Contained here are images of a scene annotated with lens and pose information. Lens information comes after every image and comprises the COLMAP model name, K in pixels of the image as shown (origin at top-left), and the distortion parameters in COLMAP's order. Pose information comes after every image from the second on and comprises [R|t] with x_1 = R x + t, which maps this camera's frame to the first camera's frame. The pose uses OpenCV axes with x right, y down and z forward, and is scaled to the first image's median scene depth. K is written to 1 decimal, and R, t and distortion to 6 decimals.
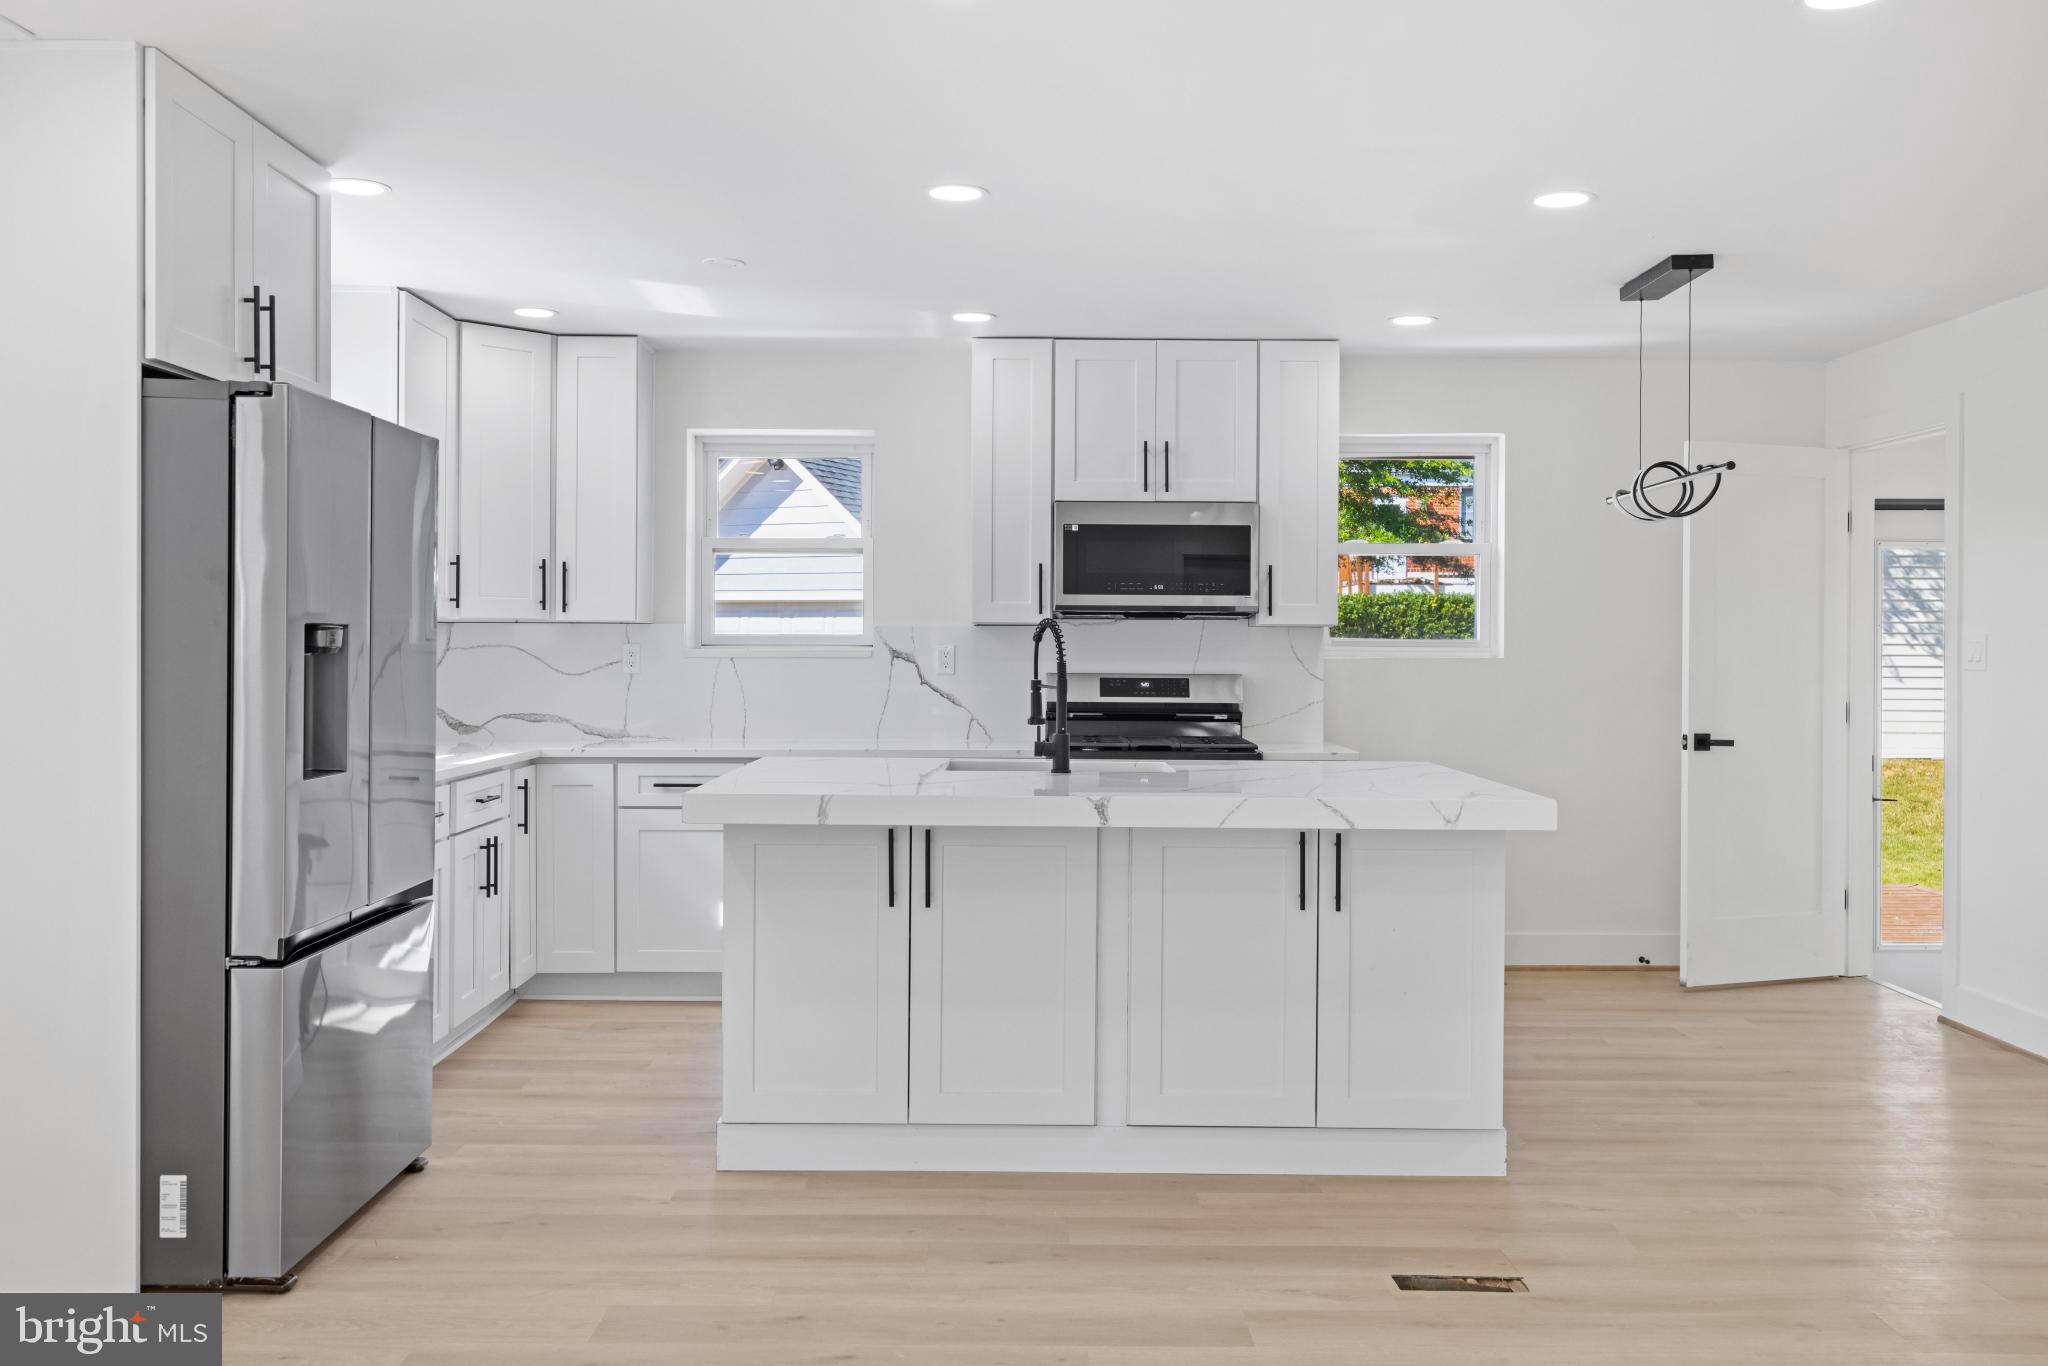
lens RADIAL K [[1753.0, 0, 1015.7], [0, 1753.0, 644.0], [0, 0, 1]] dist [-0.005940, 0.016930]
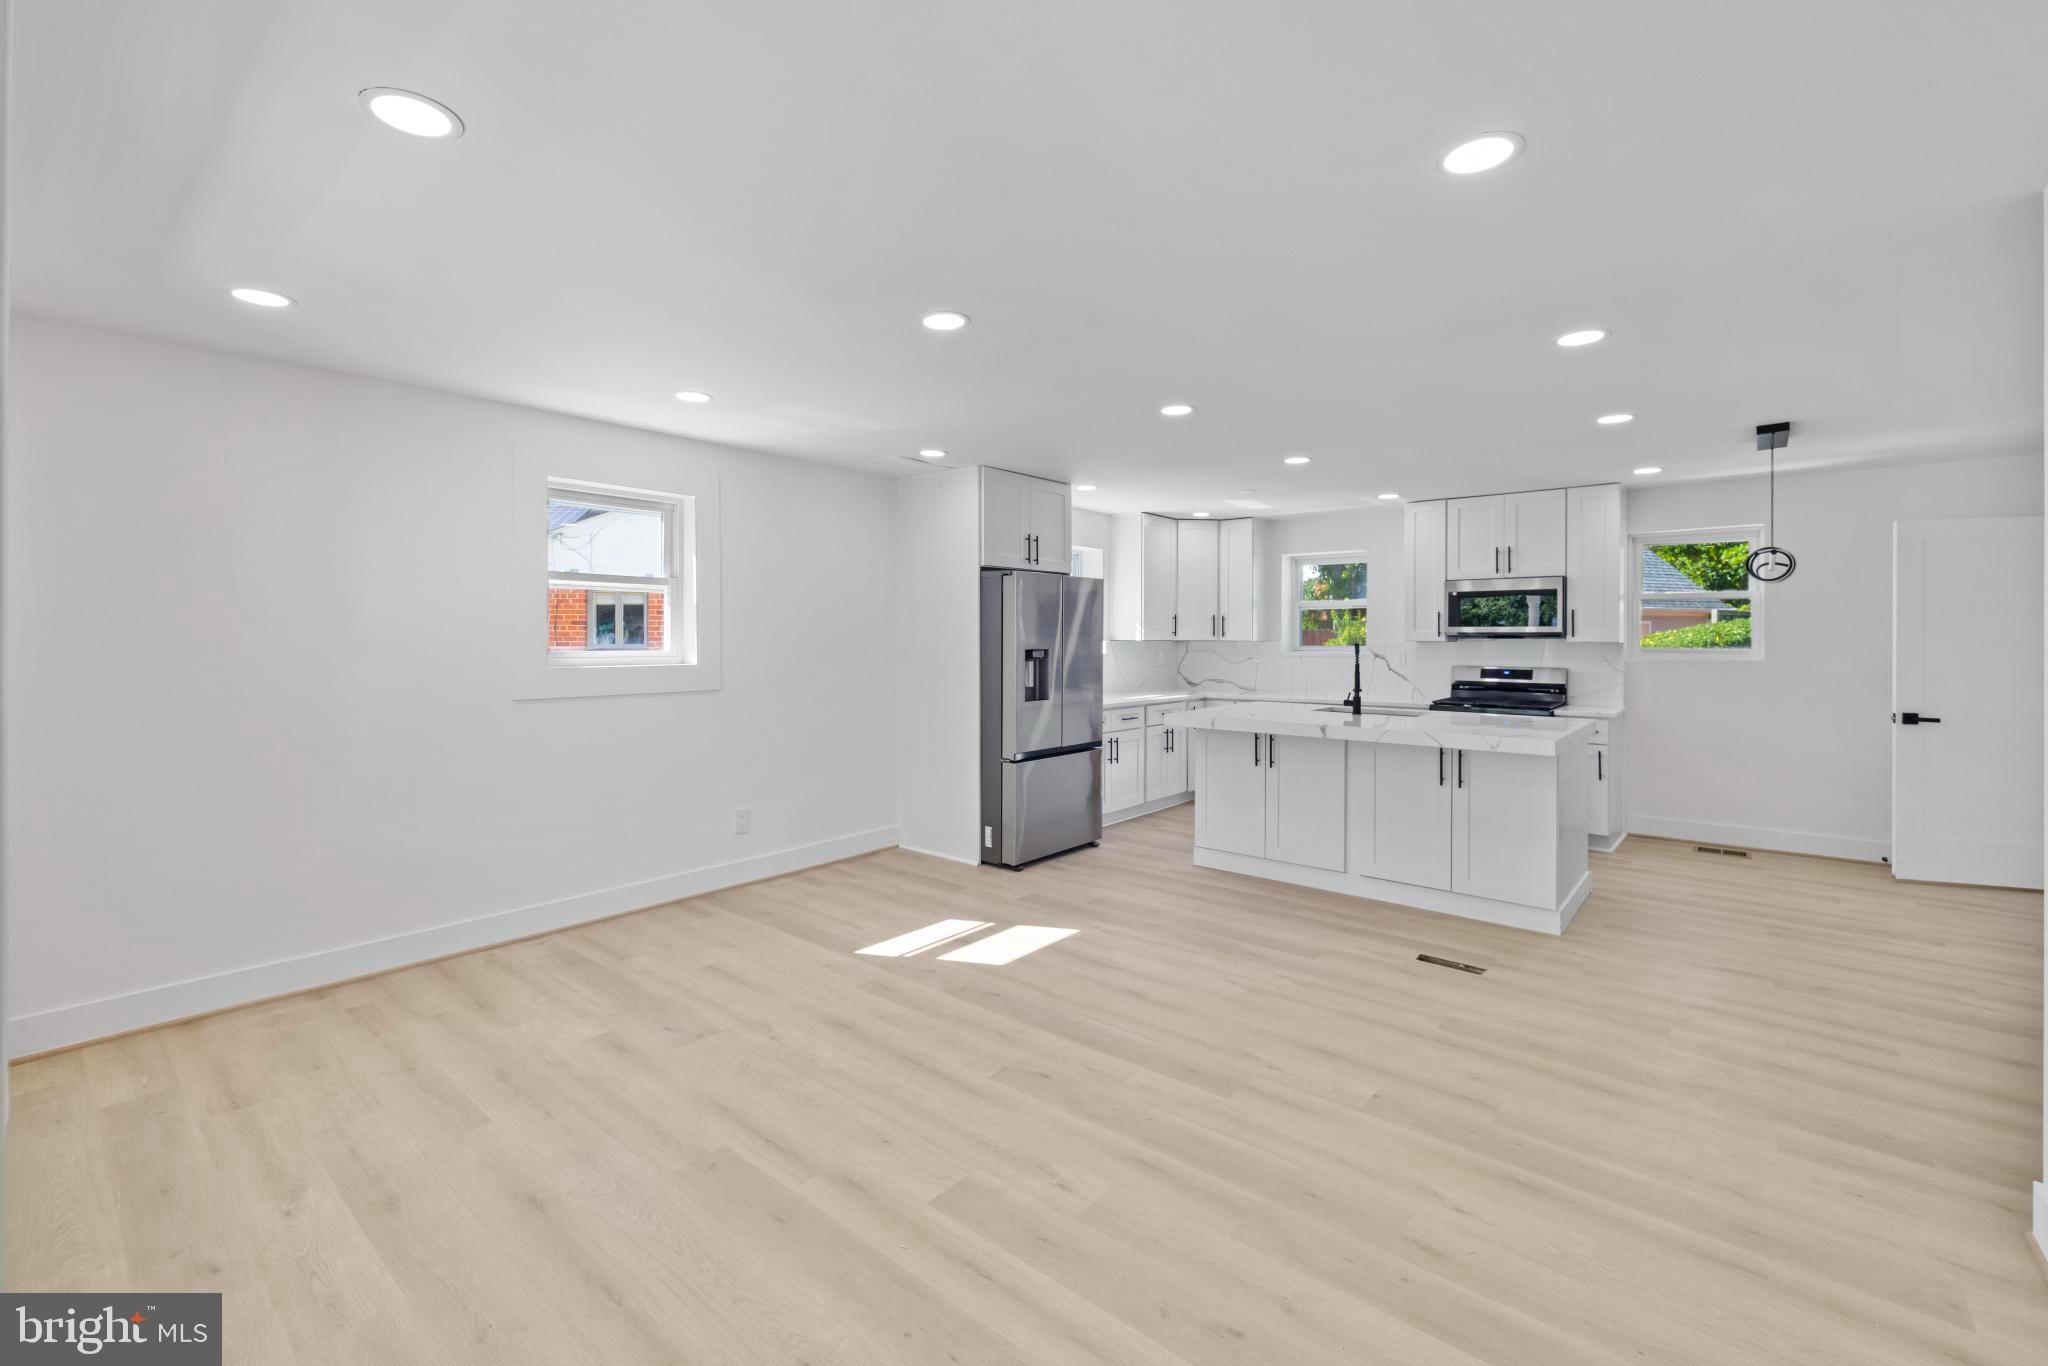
lens RADIAL K [[863.5, 0, 1017.2], [0, 863.5, 635.9], [0, 0, 1]] dist [-0.000956, 0.000465]
pose [[0.761271, -0.005705, -0.648408, 0.387550], [0.003409, 0.999983, -0.004796, -0.019971], [0.648425, 0.001441, 0.761278, -0.094932]]
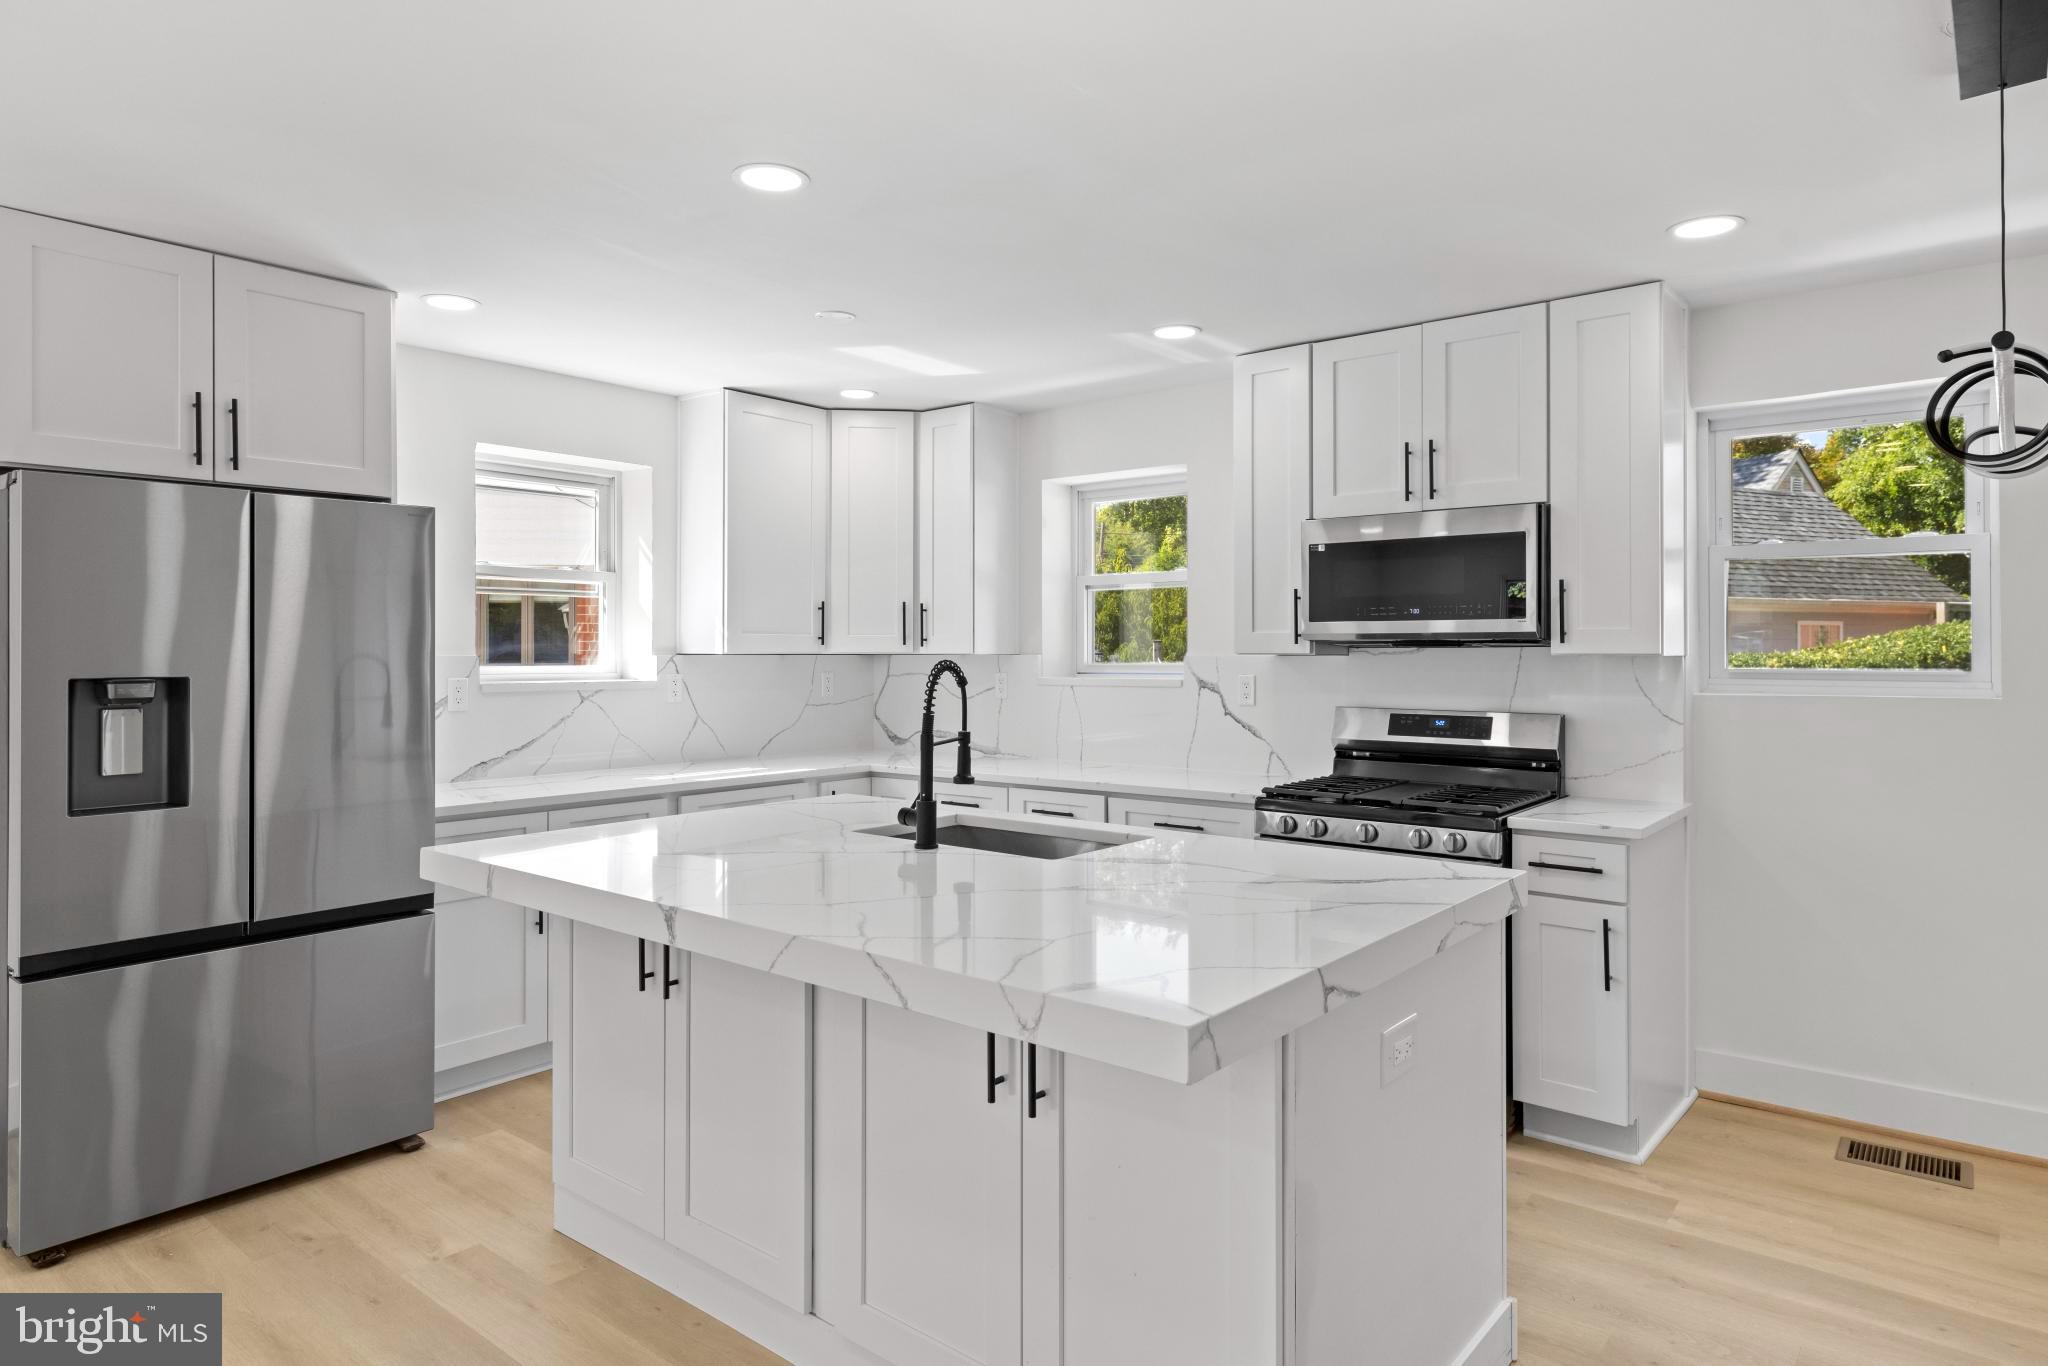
lens RADIAL K [[1200.2, 0, 1014.9], [0, 1200.2, 637.3], [0, 0, 1]] dist [0.004482, -0.002471]
pose [[0.770132, -0.013987, -0.637731, 0.404368], [0.006041, 0.999875, -0.014635, -0.016347], [0.637856, 0.007418, 0.770120, 0.566470]]
